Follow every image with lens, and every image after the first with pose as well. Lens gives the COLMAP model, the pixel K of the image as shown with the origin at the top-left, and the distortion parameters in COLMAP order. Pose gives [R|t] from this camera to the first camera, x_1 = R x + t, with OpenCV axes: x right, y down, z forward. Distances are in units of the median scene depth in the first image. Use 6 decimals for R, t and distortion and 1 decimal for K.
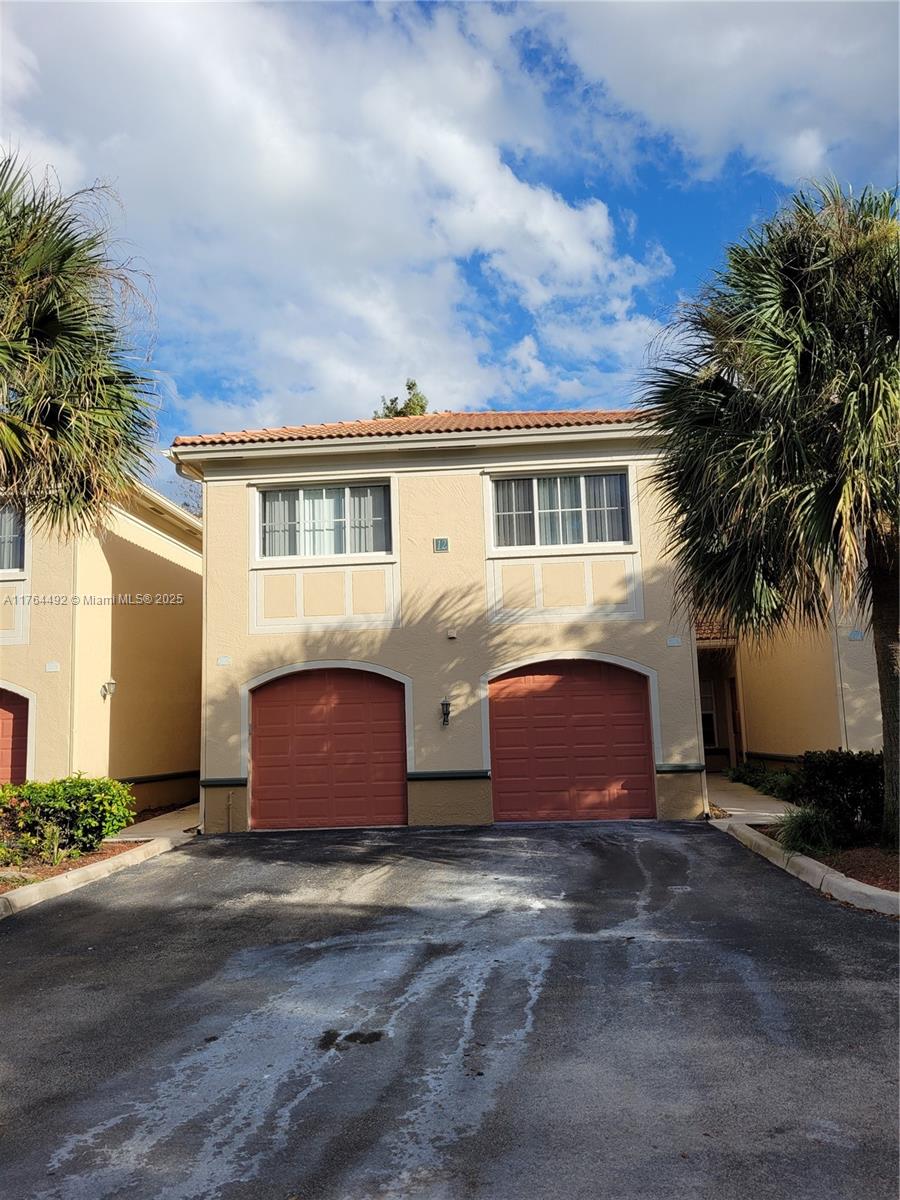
lens RADIAL K [[920.3, 0, 457.9], [0, 920.3, 606.1], [0, 0, 1]] dist [0.043356, -0.002437]
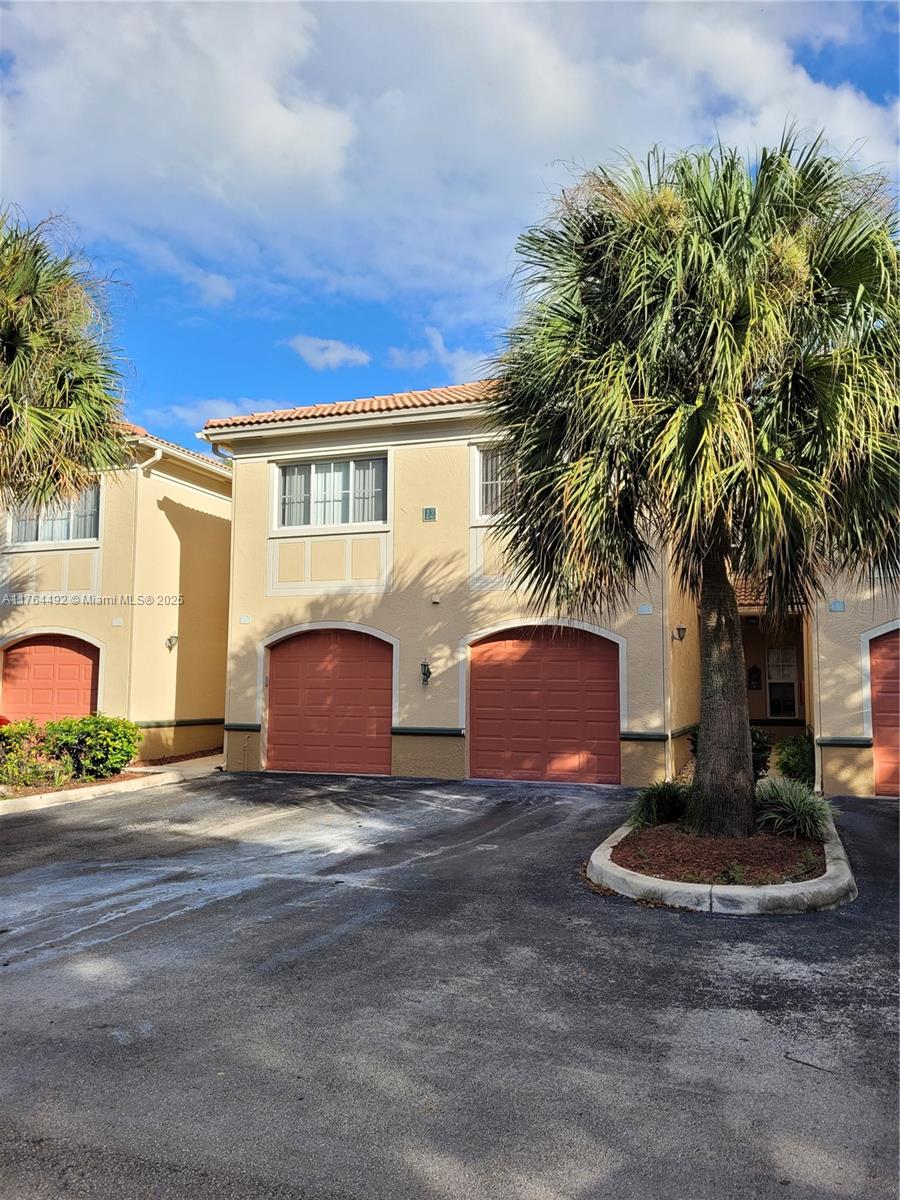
lens RADIAL K [[920.3, 0, 457.9], [0, 920.3, 606.1], [0, 0, 1]] dist [0.043356, -0.002437]
pose [[0.961409, 0.016142, -0.274650, 0.295267], [-0.002653, 0.998775, 0.049415, -0.013439], [0.275111, -0.046780, 0.960274, -0.005192]]
